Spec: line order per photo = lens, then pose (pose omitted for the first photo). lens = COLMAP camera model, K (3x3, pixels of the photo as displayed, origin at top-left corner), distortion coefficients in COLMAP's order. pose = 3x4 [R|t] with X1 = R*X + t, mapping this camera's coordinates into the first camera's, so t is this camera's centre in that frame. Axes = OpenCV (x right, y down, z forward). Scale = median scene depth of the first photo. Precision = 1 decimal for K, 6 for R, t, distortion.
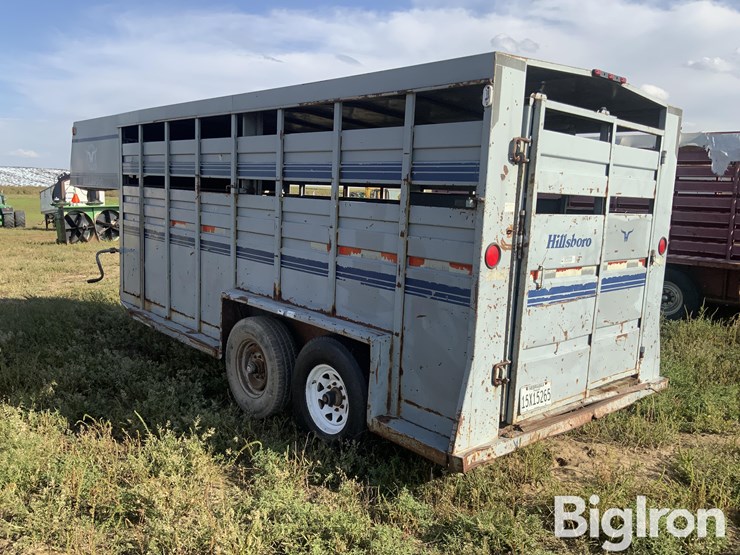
lens RADIAL K [[616.9, 0, 366.9], [0, 616.9, 277.1], [0, 0, 1]] dist [0.096519, -0.193312]
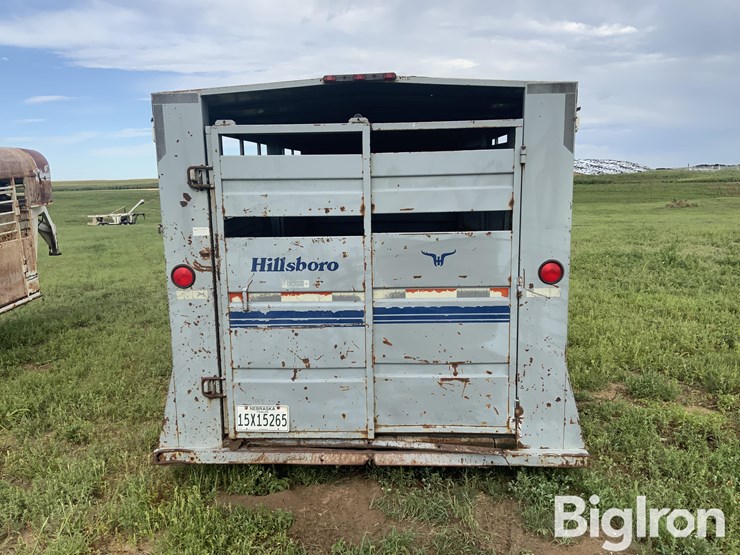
lens RADIAL K [[616.9, 0, 366.9], [0, 616.9, 277.1], [0, 0, 1]] dist [0.096519, -0.193312]
pose [[0.706340, 0.056738, -0.705595, 1.088274], [-0.043771, 0.998376, 0.036463, -0.079023], [0.706518, 0.005129, 0.707677, 0.413353]]
